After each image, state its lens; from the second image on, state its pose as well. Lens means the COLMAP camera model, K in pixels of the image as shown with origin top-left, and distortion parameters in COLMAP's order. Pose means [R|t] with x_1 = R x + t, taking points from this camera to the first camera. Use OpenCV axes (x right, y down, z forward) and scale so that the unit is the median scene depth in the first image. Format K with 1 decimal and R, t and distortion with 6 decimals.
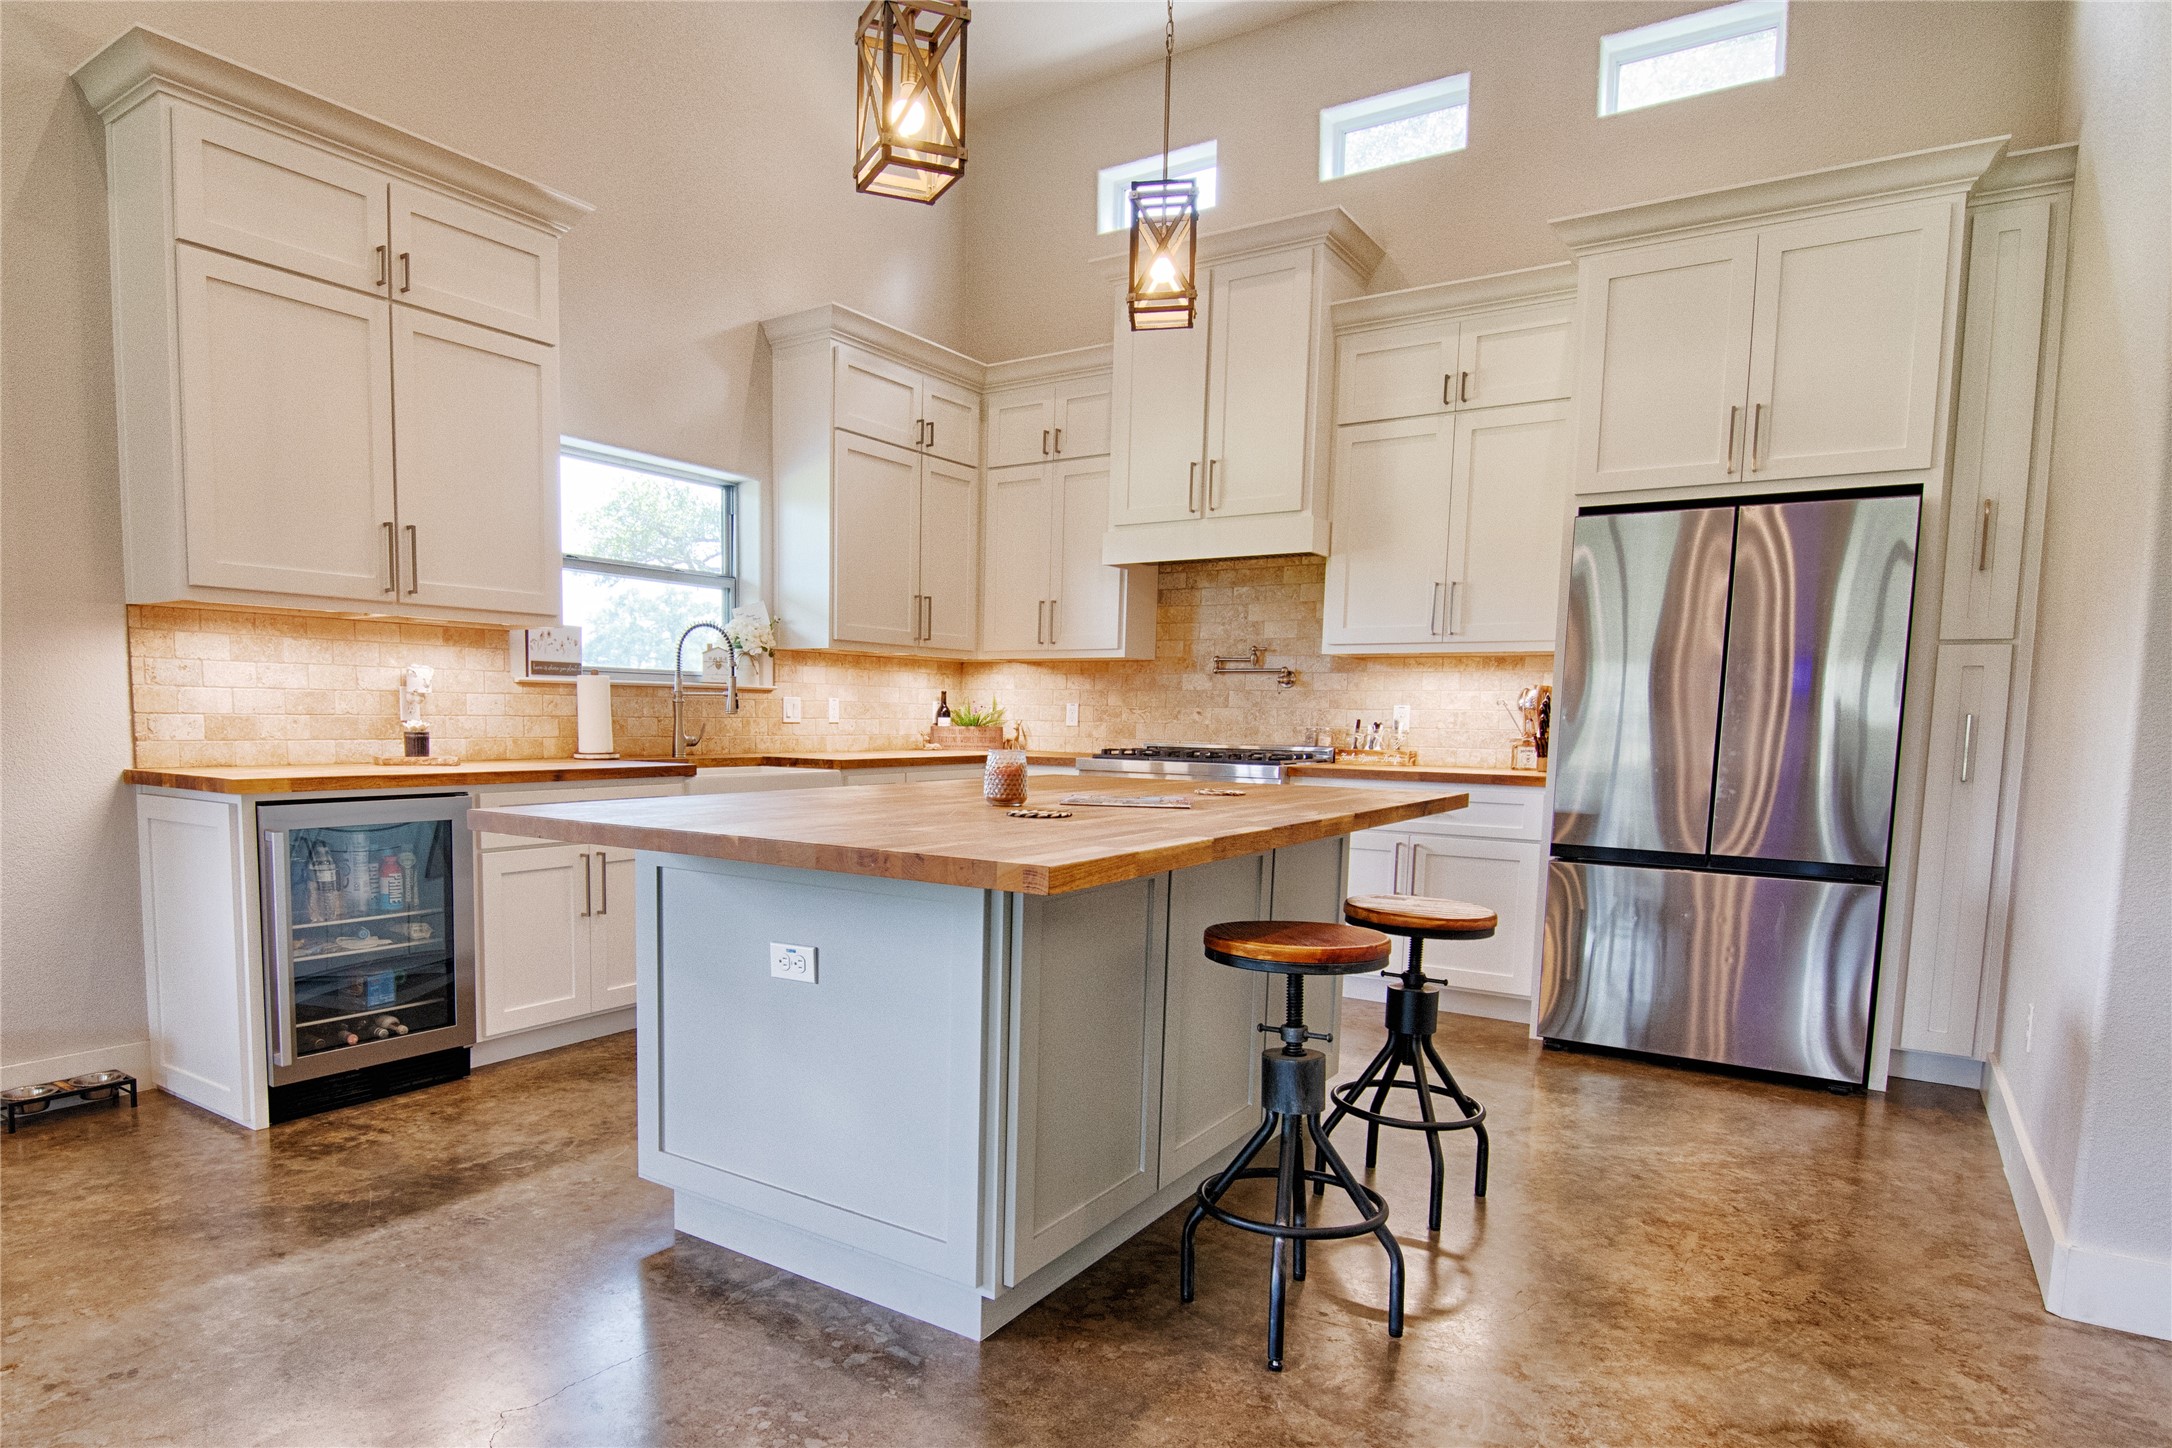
lens RADIAL K [[1254.7, 0, 934.0], [0, 1254.7, 848.5], [0, 0, 1]] dist [-0.010093, -0.001641]
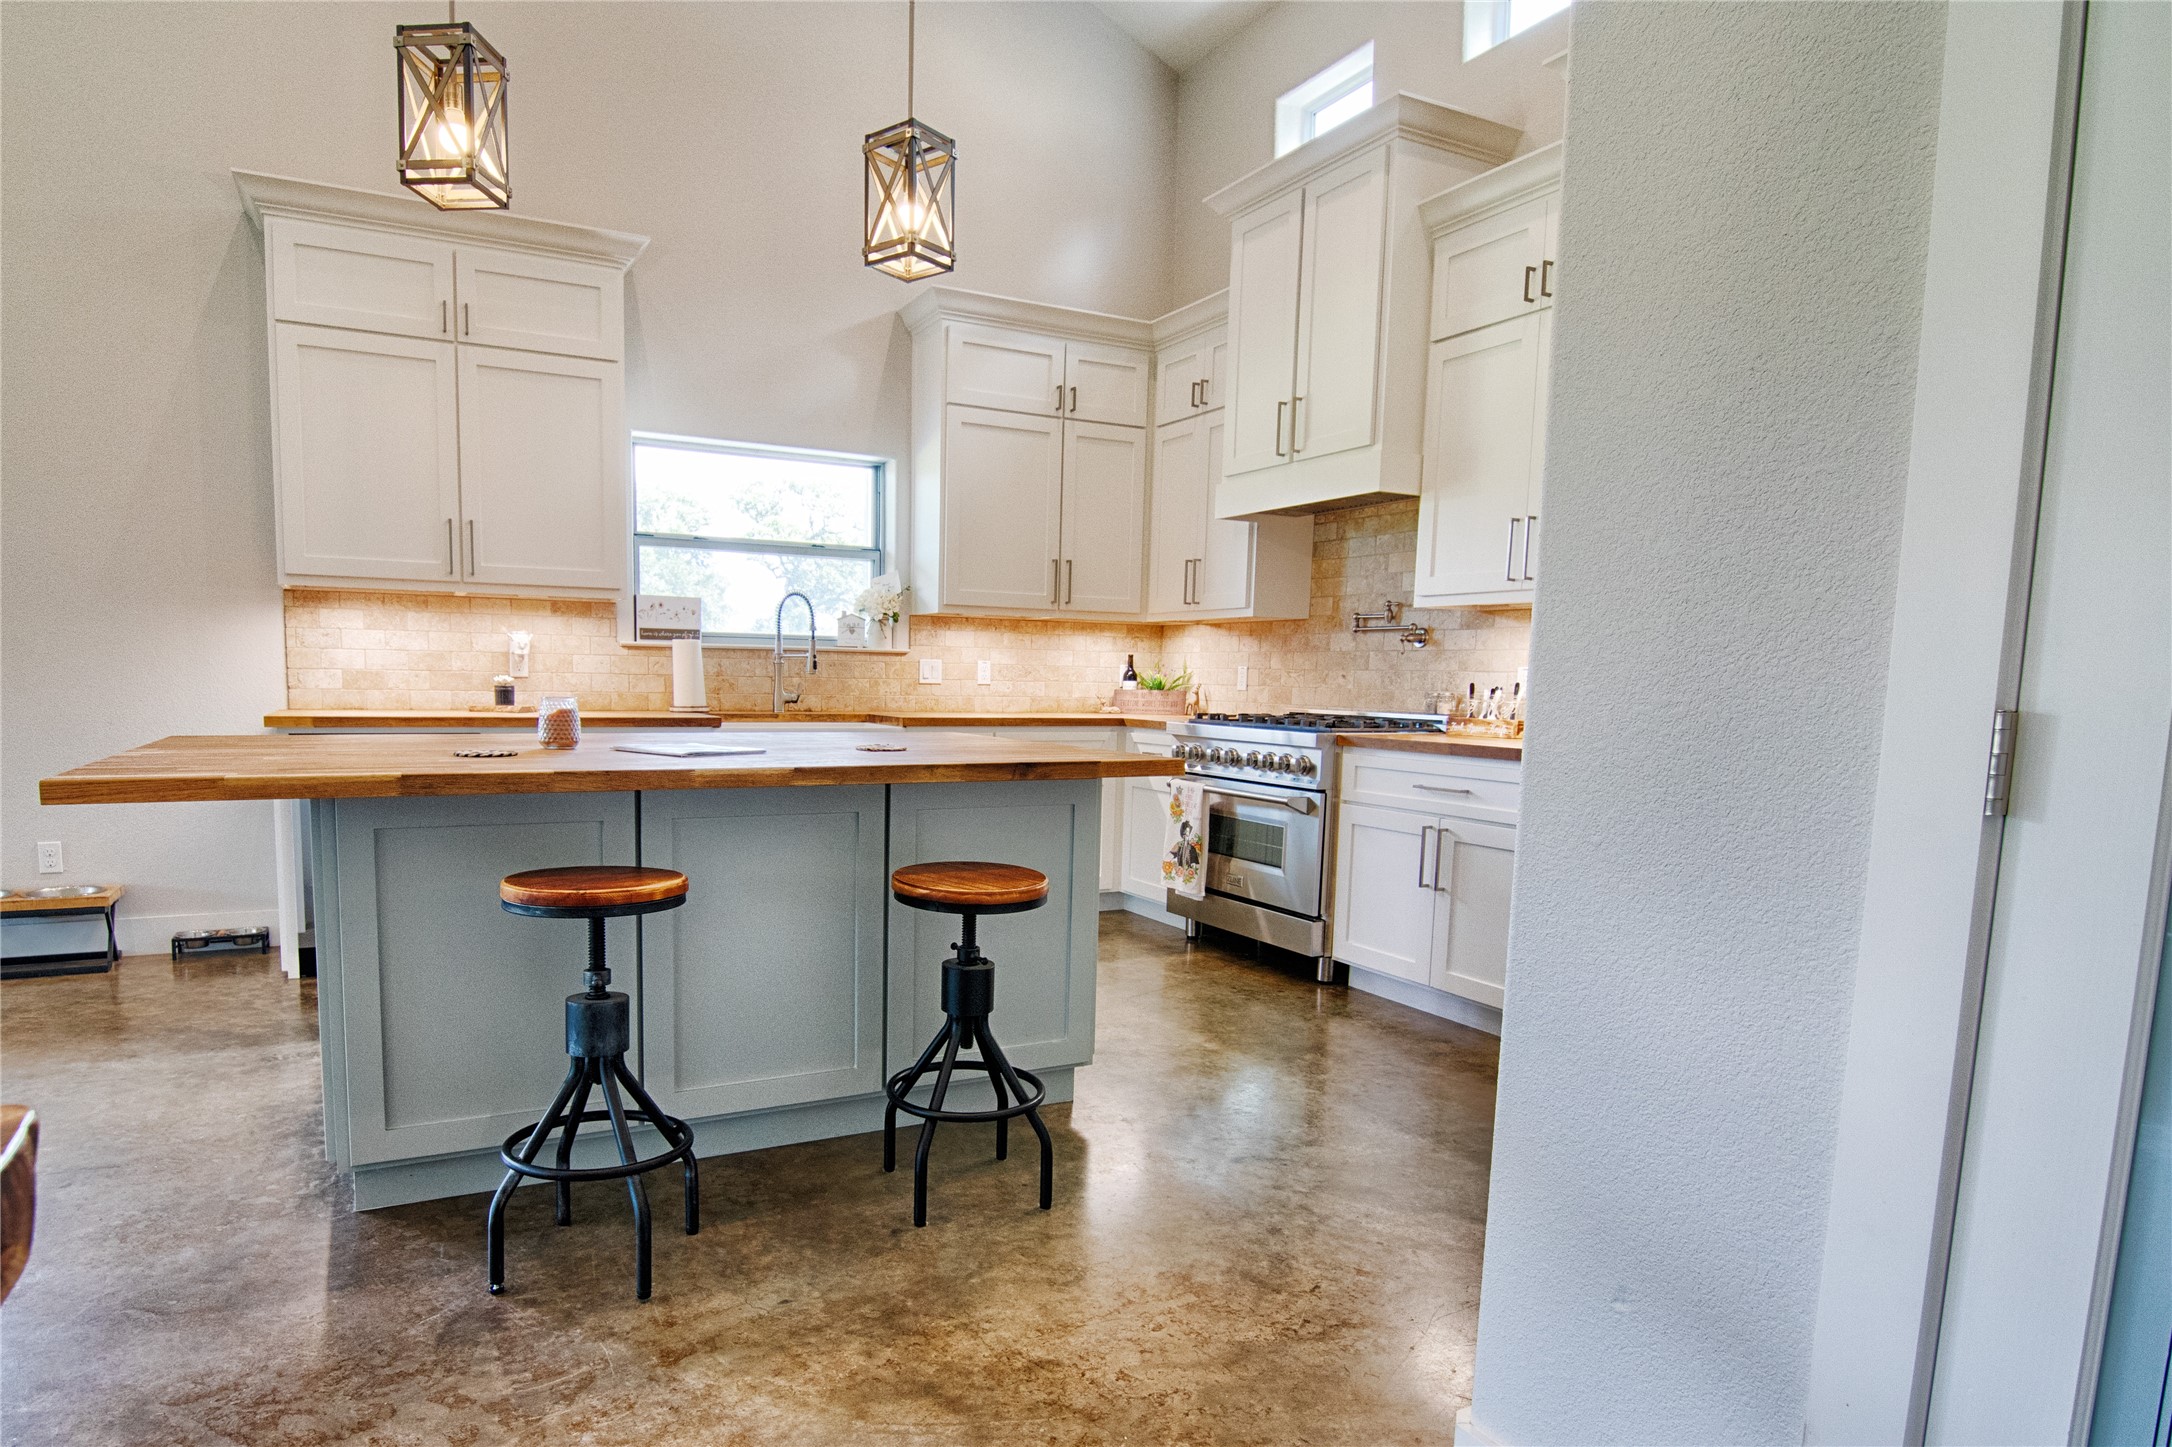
lens RADIAL K [[1207.3, 0, 980.7], [0, 1207.3, 810.7], [0, 0, 1]] dist [-0.003478, -0.002236]
pose [[0.885078, 0.055116, -0.462169, 0.504284], [-0.056620, 0.998339, 0.010626, -0.007174], [0.461987, 0.016763, 0.886728, 0.138582]]
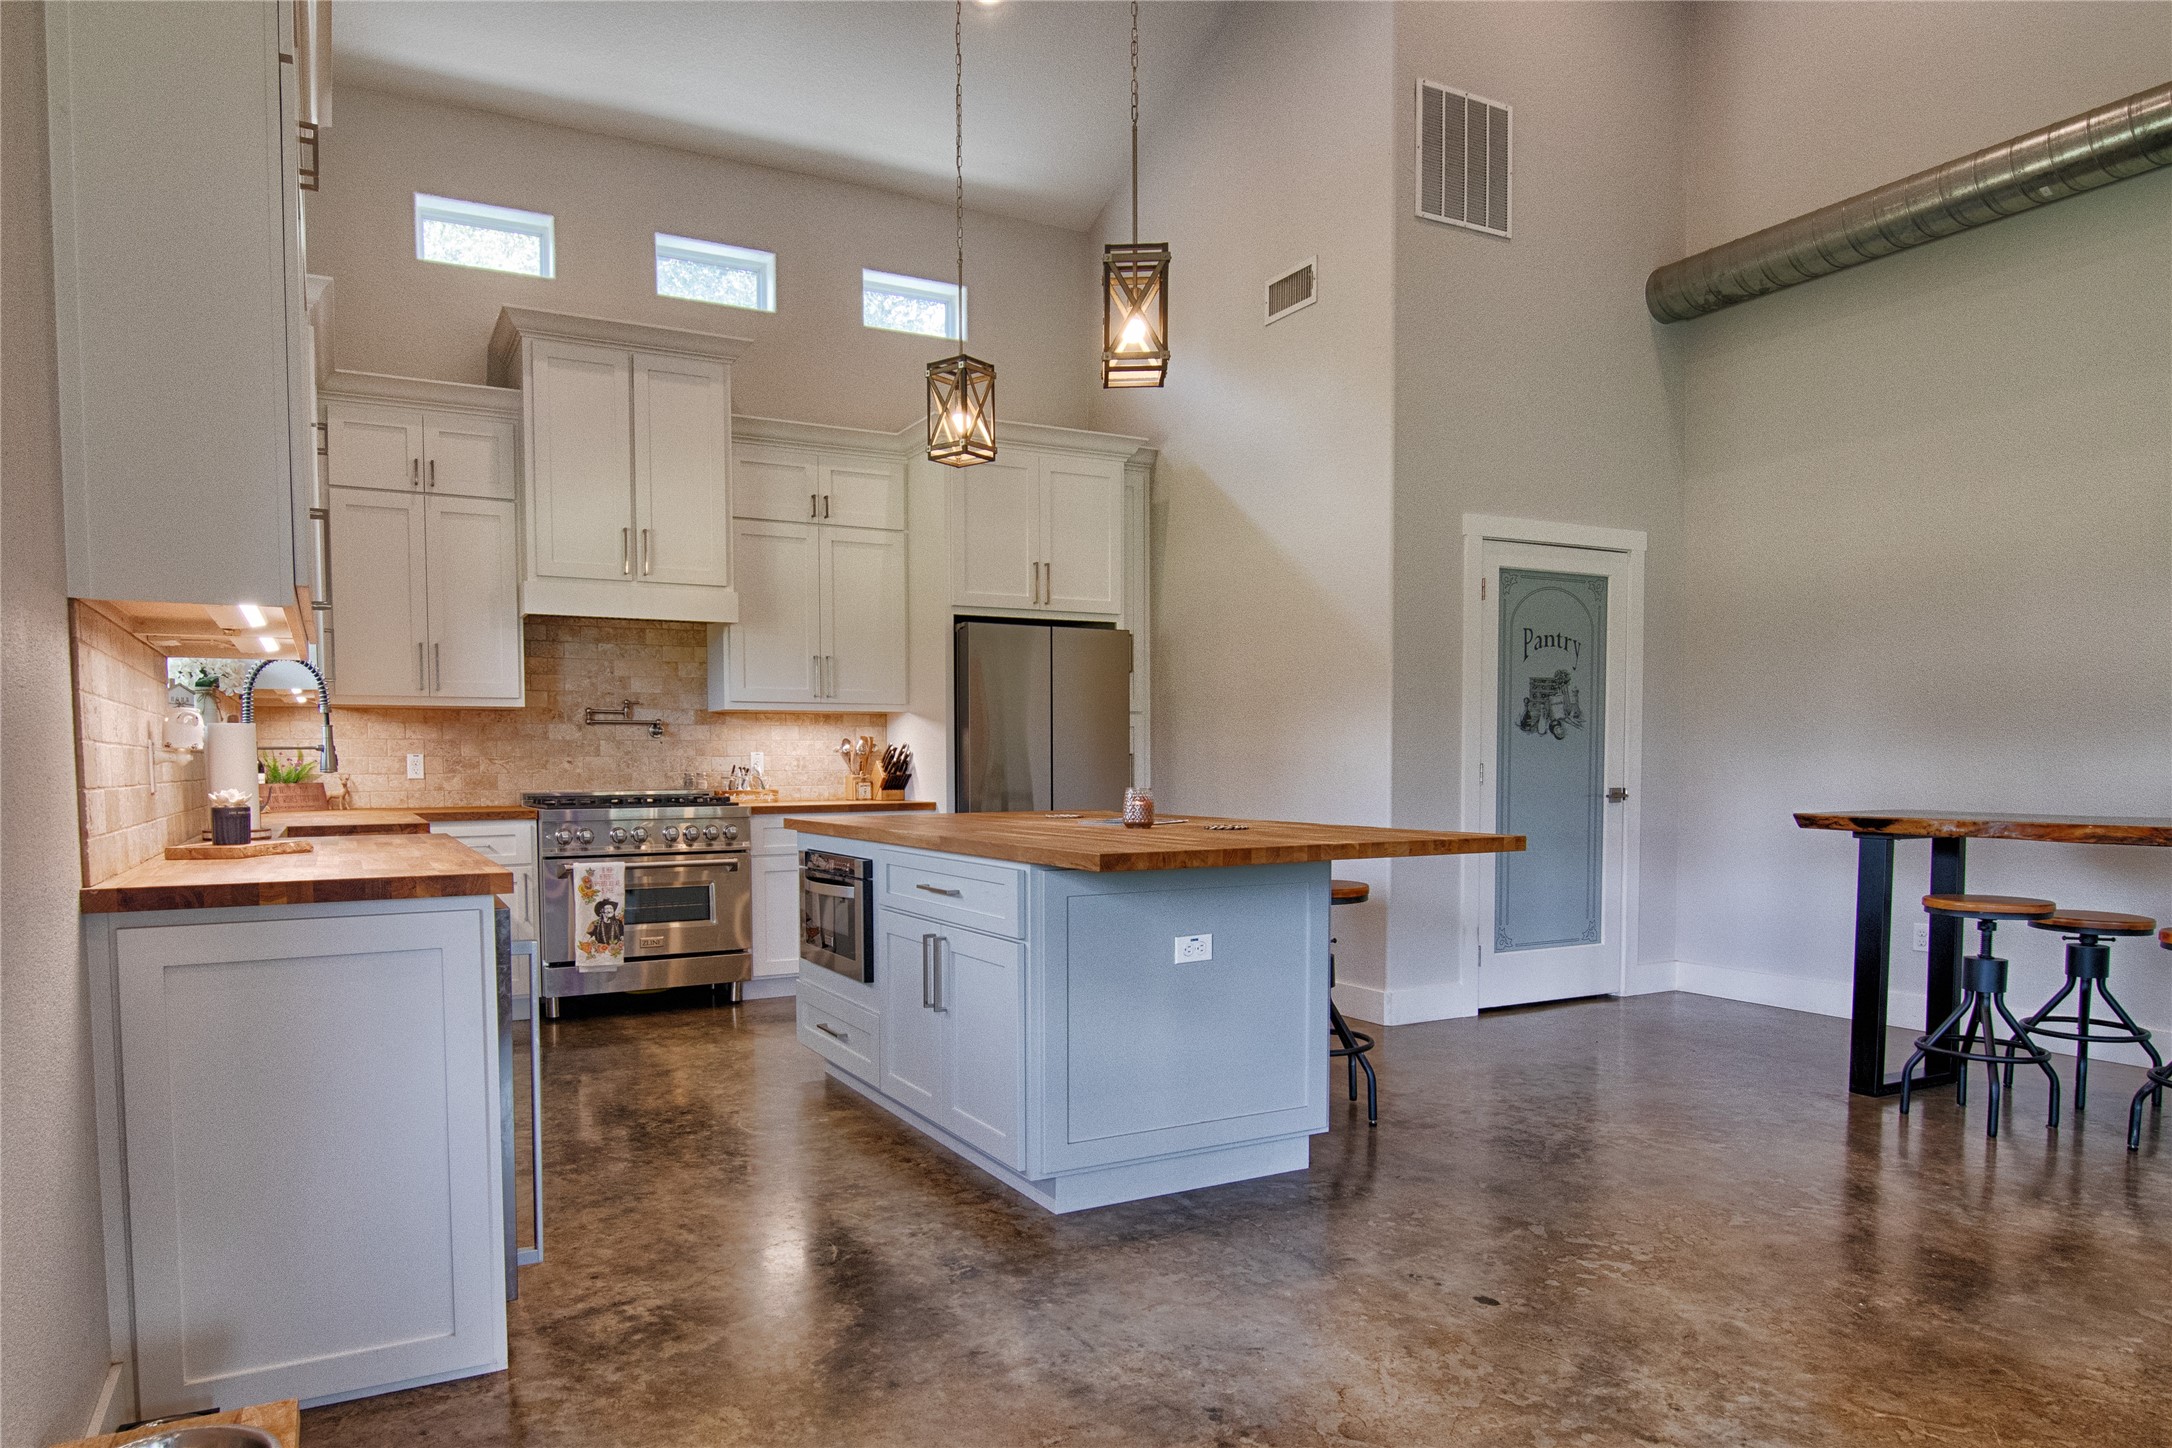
lens RADIAL K [[1300.1, 0, 962.8], [0, 1300.1, 836.8], [0, 0, 1]] dist [-0.003404, -0.000819]
pose [[0.461755, -0.067734, 0.884418, -0.760708], [0.108086, 0.993947, 0.019690, -0.043471], [-0.880398, 0.086501, 0.466280, 0.293255]]
